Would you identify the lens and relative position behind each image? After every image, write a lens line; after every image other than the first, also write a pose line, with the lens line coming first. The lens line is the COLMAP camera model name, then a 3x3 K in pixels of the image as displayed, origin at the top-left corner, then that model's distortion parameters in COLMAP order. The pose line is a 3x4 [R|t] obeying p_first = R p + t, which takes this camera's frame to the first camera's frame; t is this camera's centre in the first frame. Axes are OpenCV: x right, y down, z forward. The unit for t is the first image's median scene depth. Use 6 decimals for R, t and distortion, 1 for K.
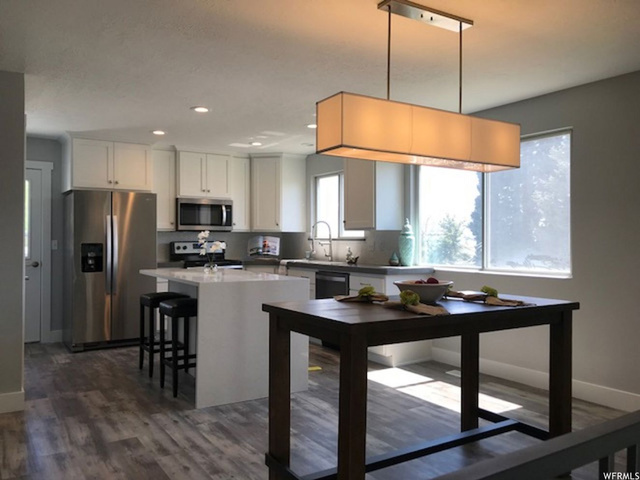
lens RADIAL K [[521.6, 0, 320.0], [0, 521.6, 240.0], [0, 0, 1]] dist [0.058964, -0.064713]
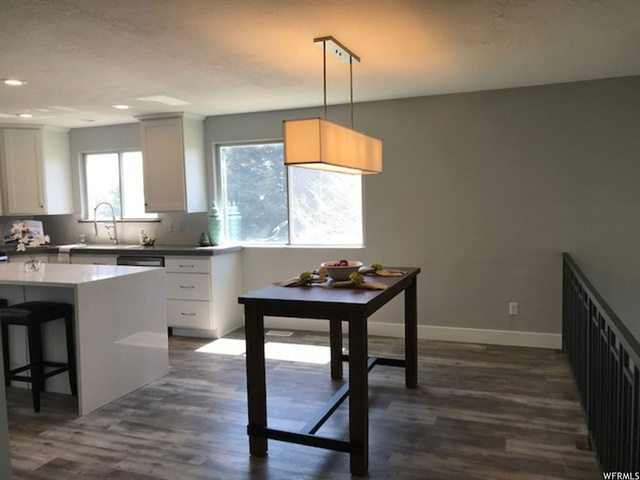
lens RADIAL K [[519.1, 0, 320.0], [0, 519.1, 240.0], [0, 0, 1]] dist [0.023158, 0.001892]
pose [[0.808685, -0.065091, 0.584630, -0.270957], [0.024941, 0.996759, 0.076476, -0.035751], [-0.587713, -0.047264, 0.807688, 0.003422]]
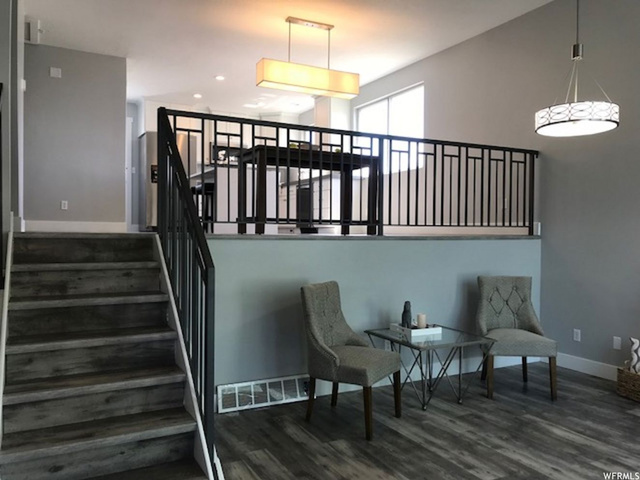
lens RADIAL K [[525.1, 0, 318.5], [0, 525.1, 237.8], [0, 0, 1]] dist [0.027070, -0.003906]
pose [[0.995628, 0.006317, -0.093192, 0.204051], [-0.005543, 0.999948, 0.008559, 0.204309], [0.093241, -0.008005, 0.995611, -0.544592]]
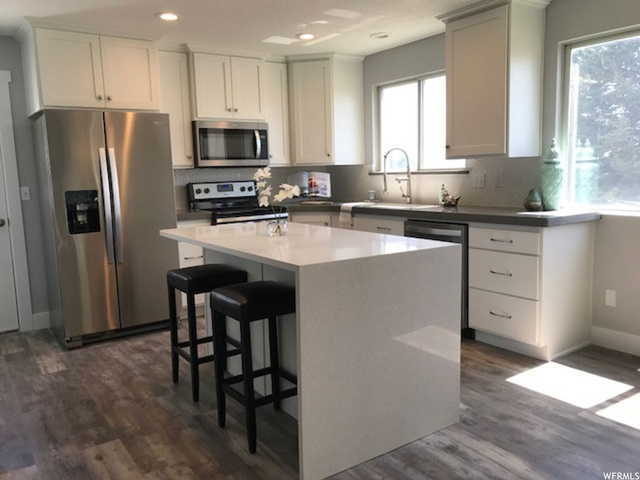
lens RADIAL K [[525.1, 0, 318.5], [0, 525.1, 237.8], [0, 0, 1]] dist [0.027070, -0.003906]
pose [[0.999078, -0.035133, 0.024682, -0.144812], [0.031788, 0.991663, 0.124877, -0.008495], [-0.028863, -0.123978, 0.991865, 0.306773]]
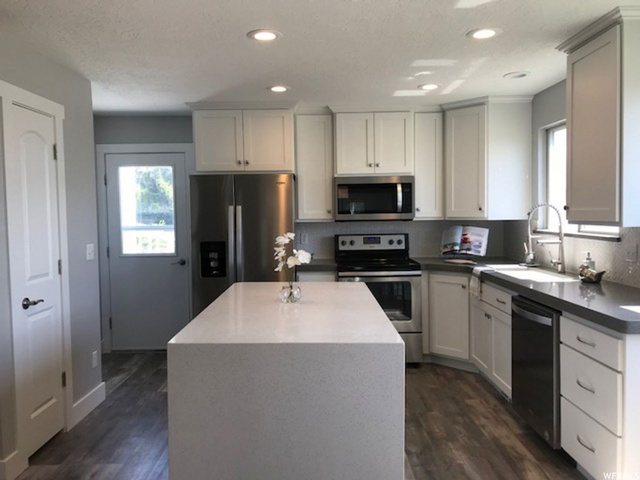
lens RADIAL K [[521.6, 0, 320.0], [0, 521.6, 240.0], [0, 0, 1]] dist [0.058964, -0.064713]
pose [[0.841531, 0.017170, -0.539937, 0.127529], [0.013645, 0.998500, 0.053018, -0.034891], [0.540037, -0.051983, 0.840034, 0.409034]]
